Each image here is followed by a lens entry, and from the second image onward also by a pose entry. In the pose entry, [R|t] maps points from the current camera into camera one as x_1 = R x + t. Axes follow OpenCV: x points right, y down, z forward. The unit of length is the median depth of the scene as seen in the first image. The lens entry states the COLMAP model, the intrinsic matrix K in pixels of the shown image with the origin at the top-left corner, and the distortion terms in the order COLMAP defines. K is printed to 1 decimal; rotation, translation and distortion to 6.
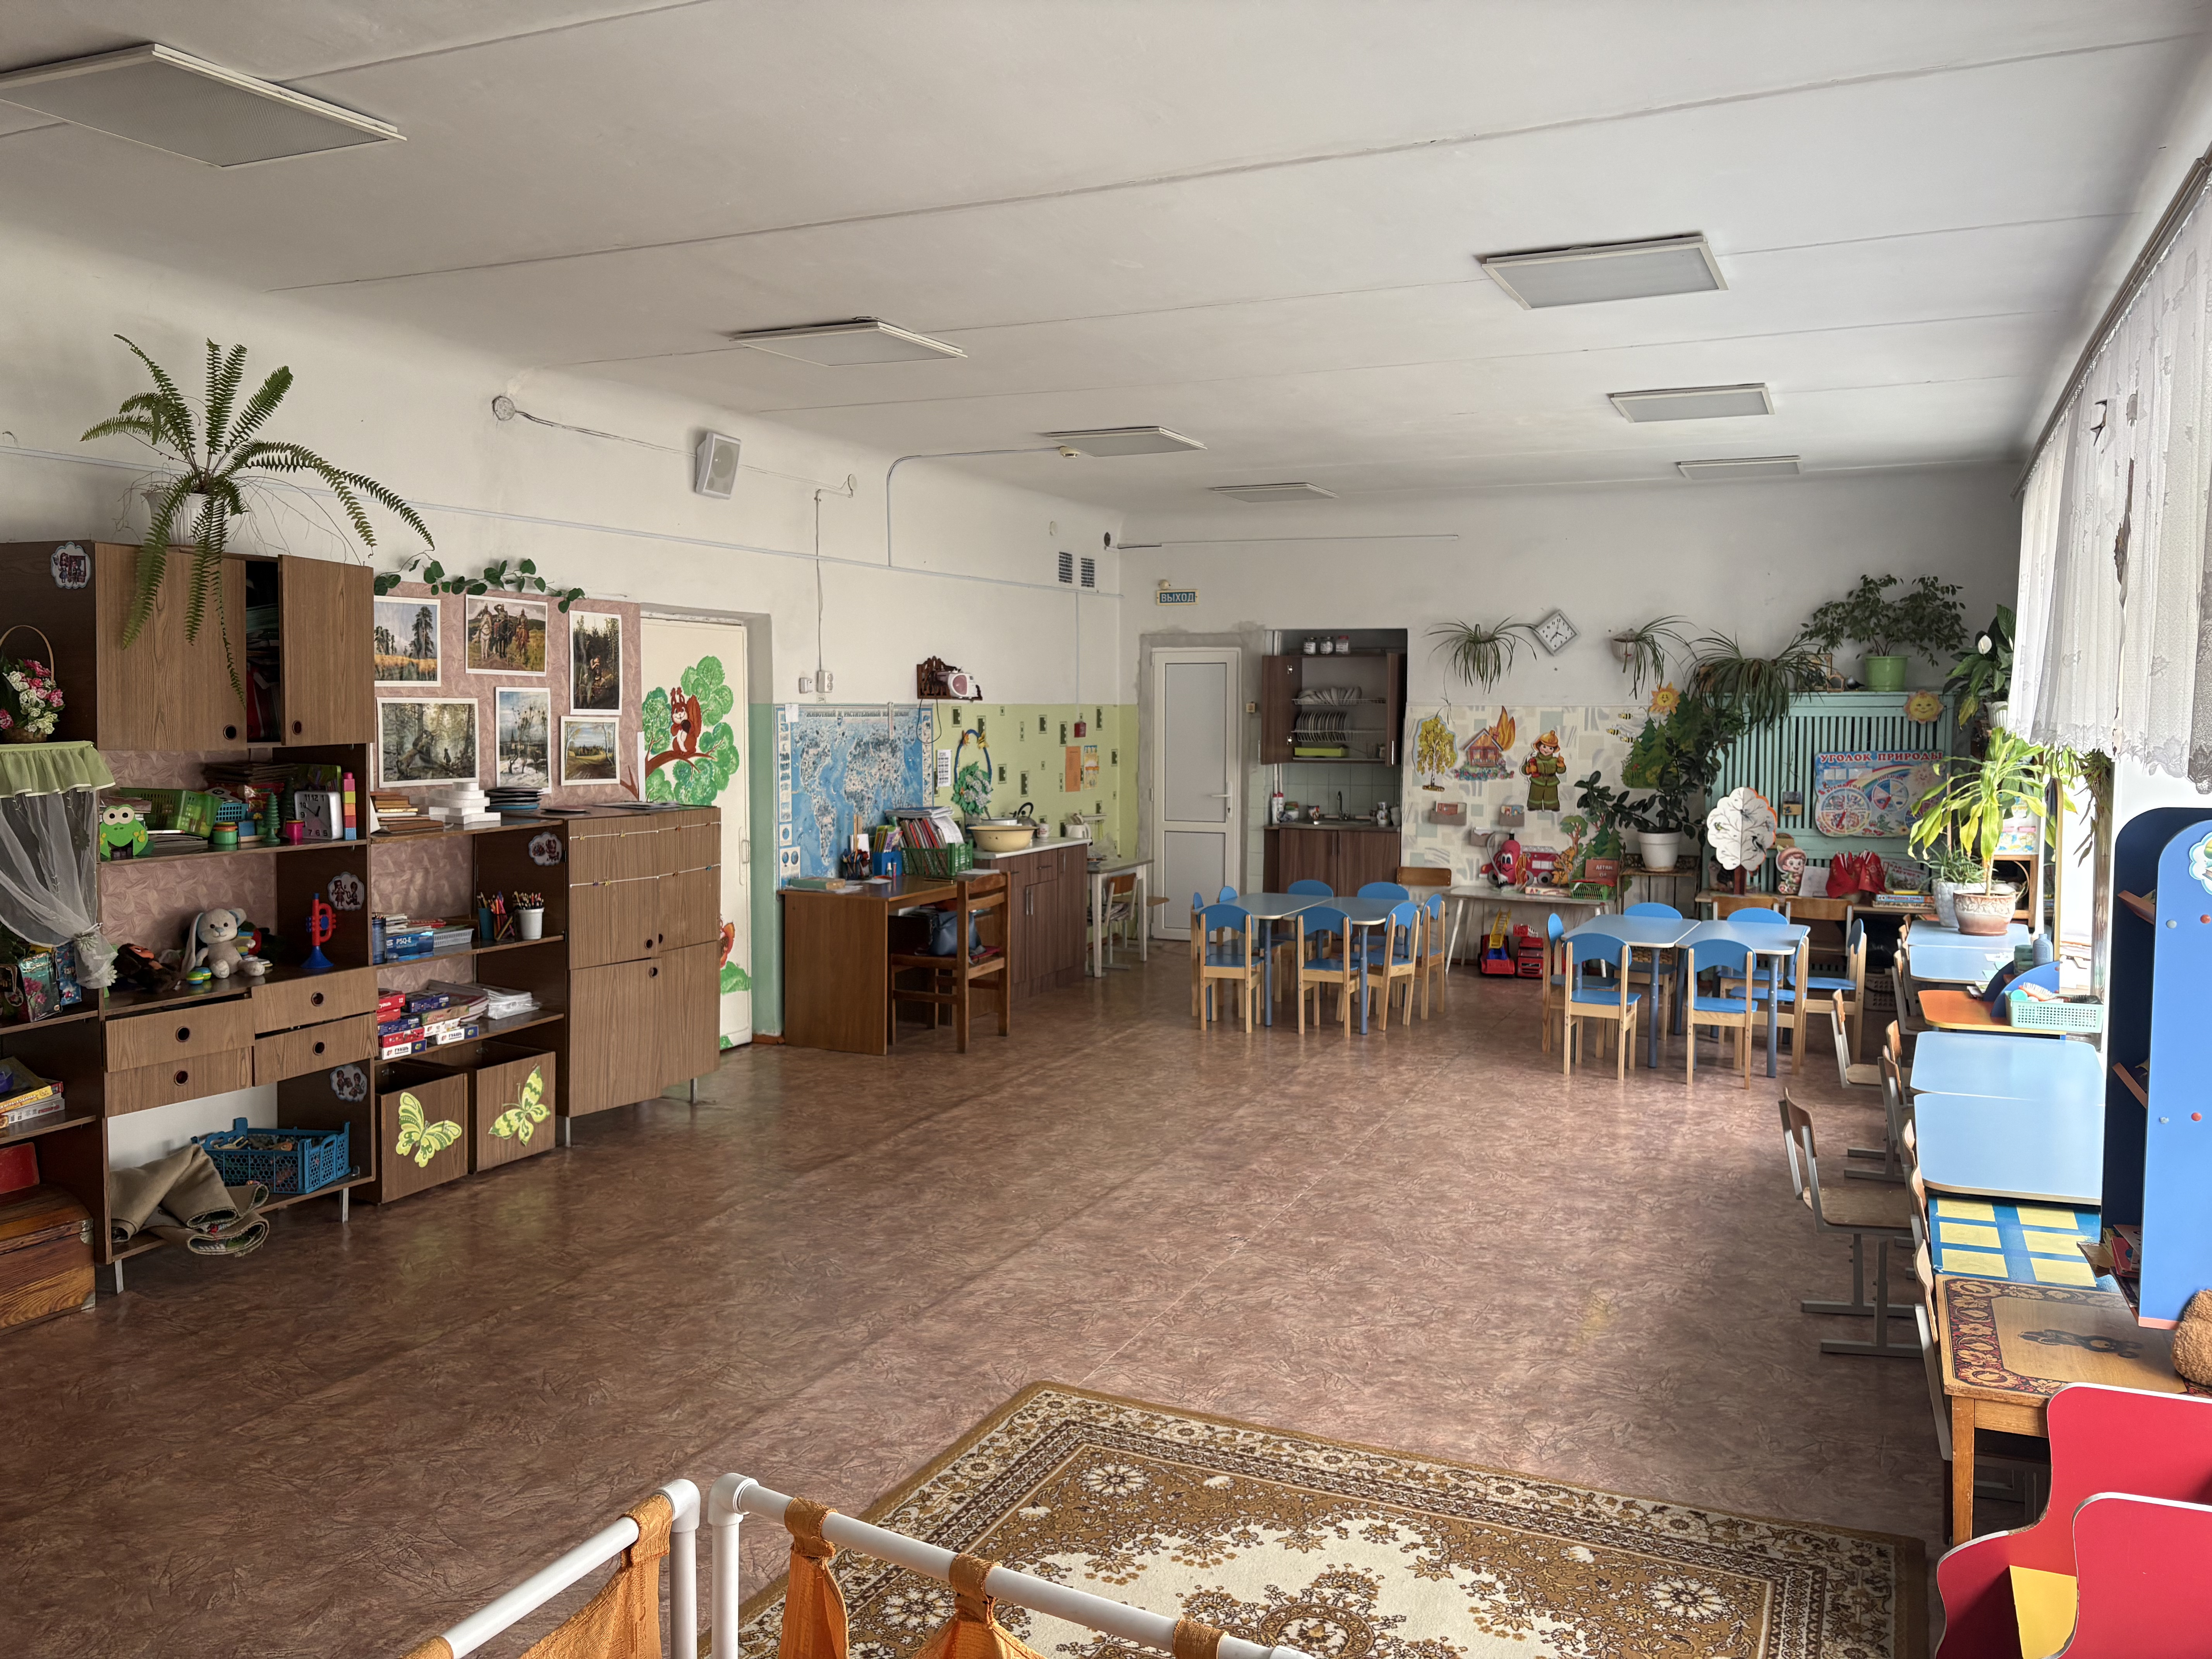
lens RADIAL K [[1699.5, 0, 1118.9], [0, 1699.5, 825.8], [0, 0, 1]] dist [0.055263, -0.010321]
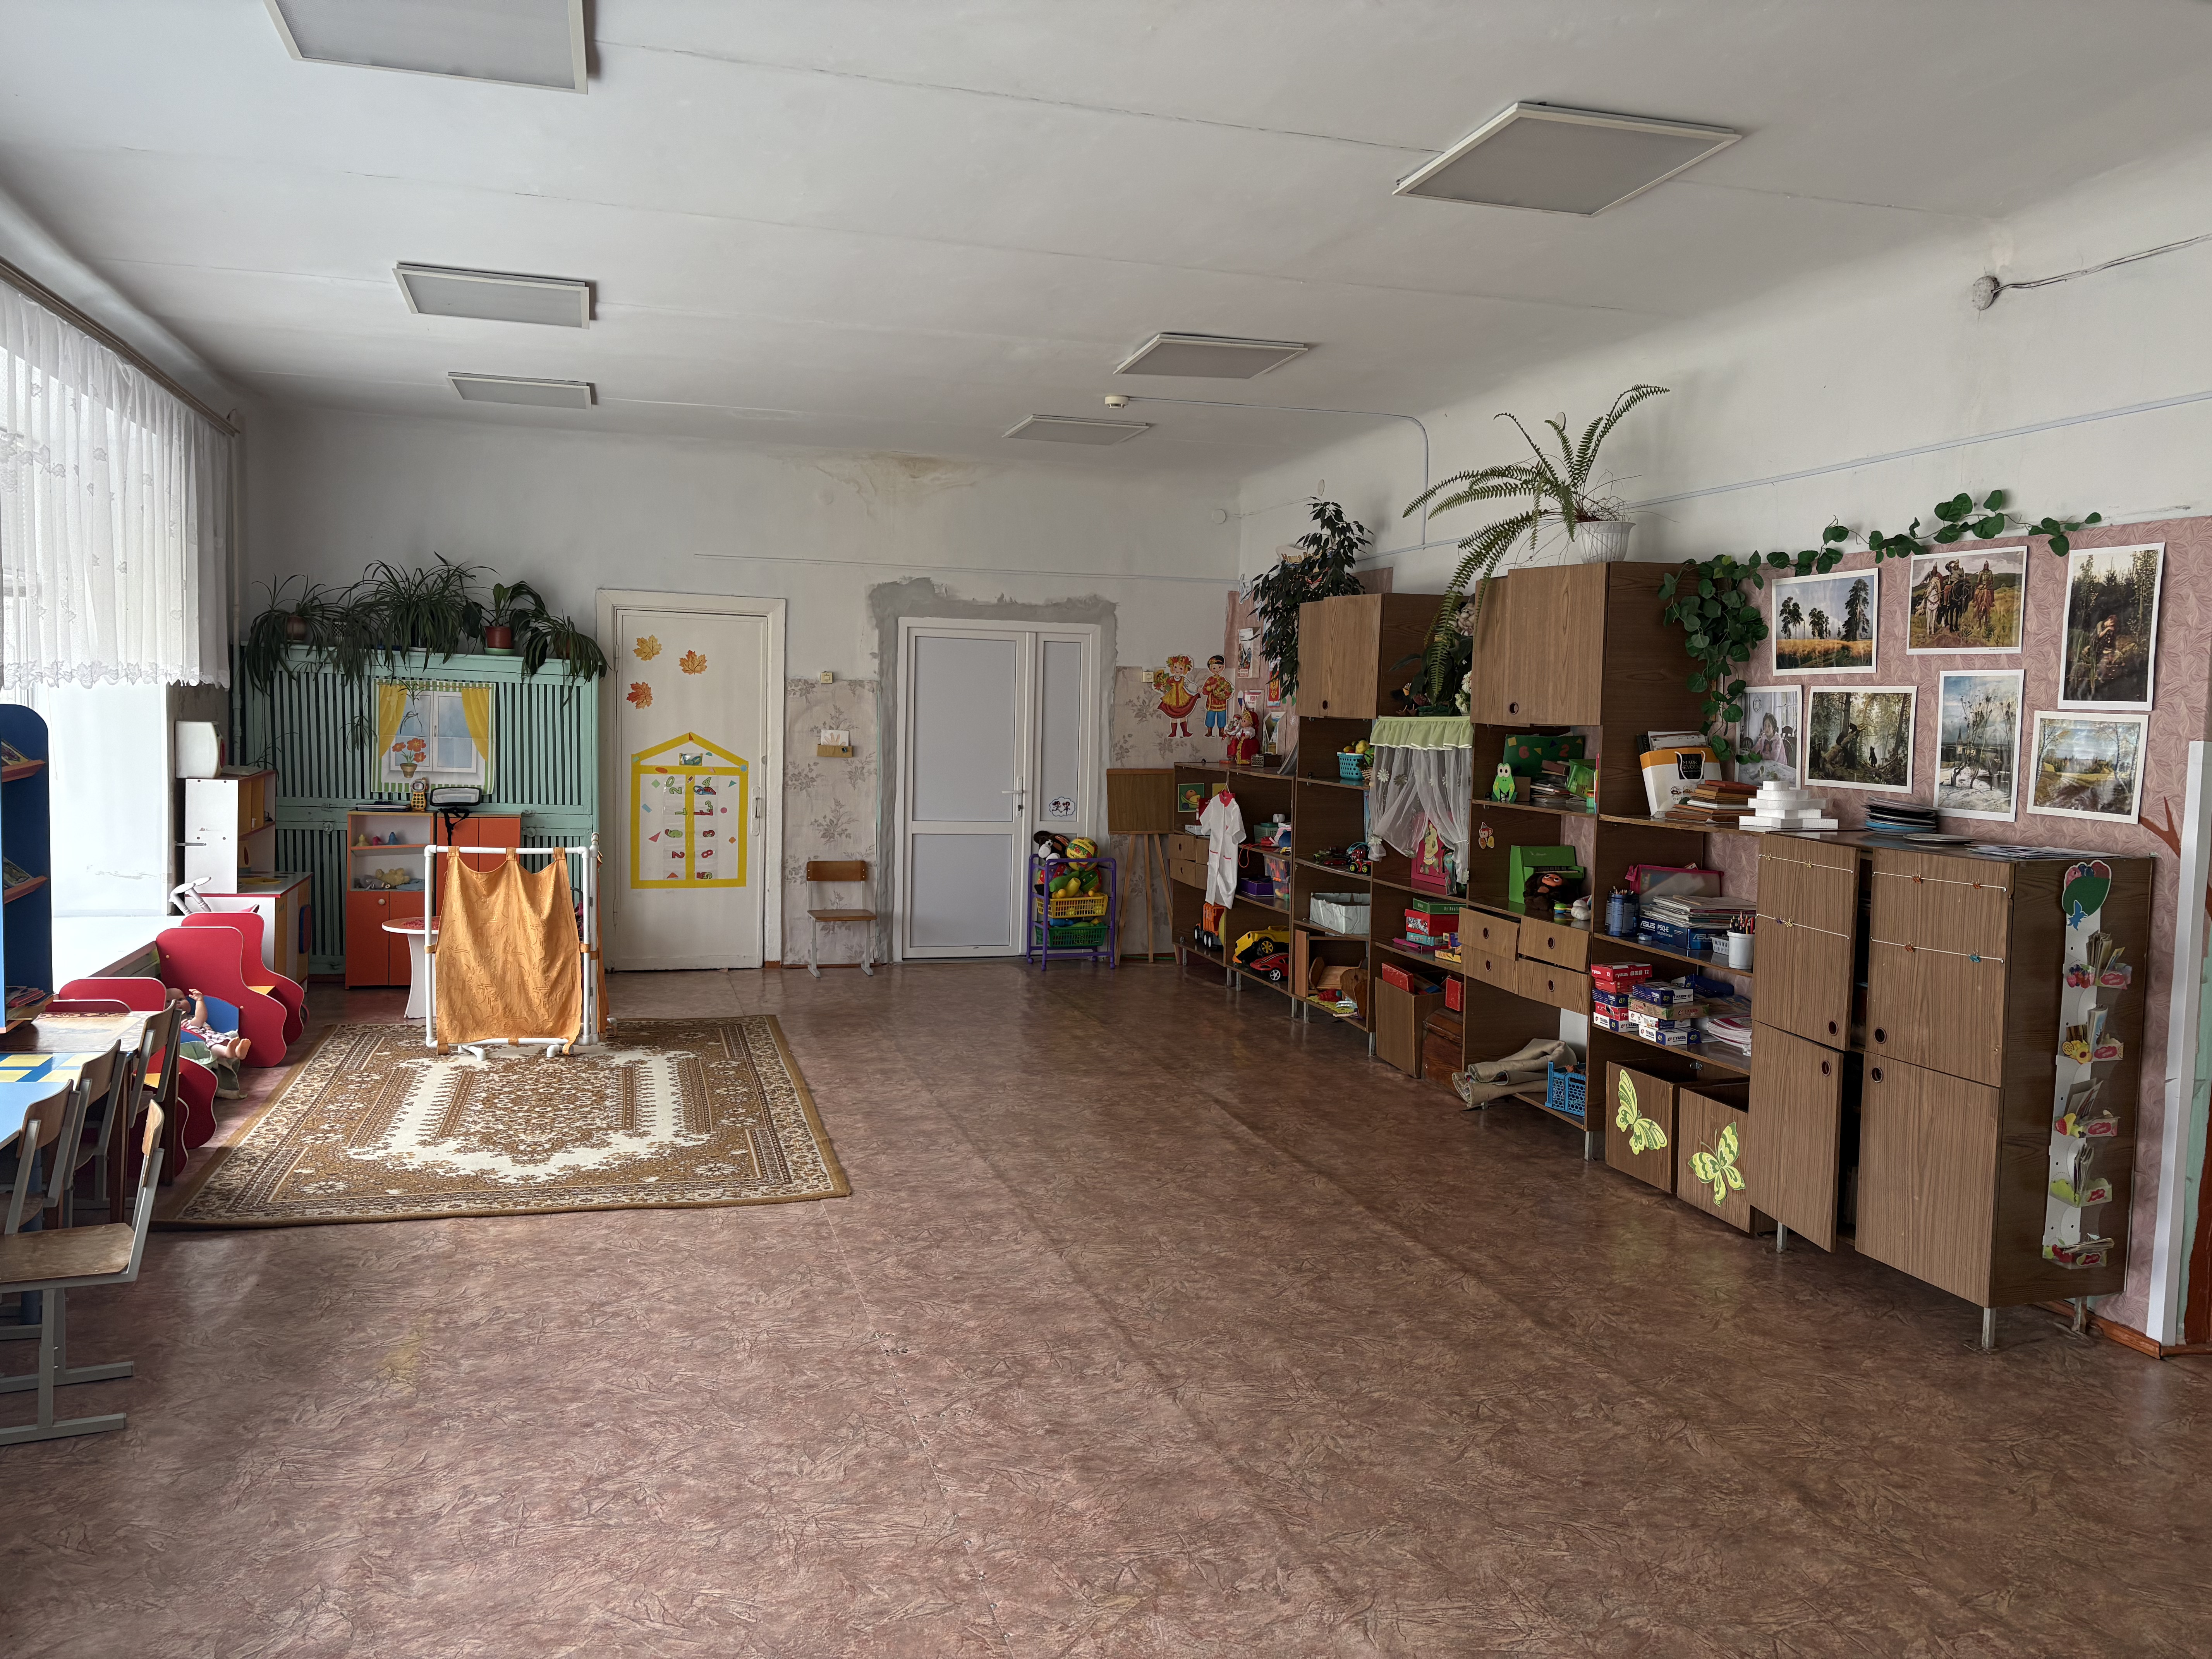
lens RADIAL K [[1699.5, 0, 1118.9], [0, 1699.5, 825.8], [0, 0, 1]] dist [0.055263, -0.010321]
pose [[-0.756328, 0.025873, -0.653681, 0.473161], [-0.074041, 0.989412, 0.124828, -0.093160], [0.649989, 0.142810, -0.746404, 1.538084]]
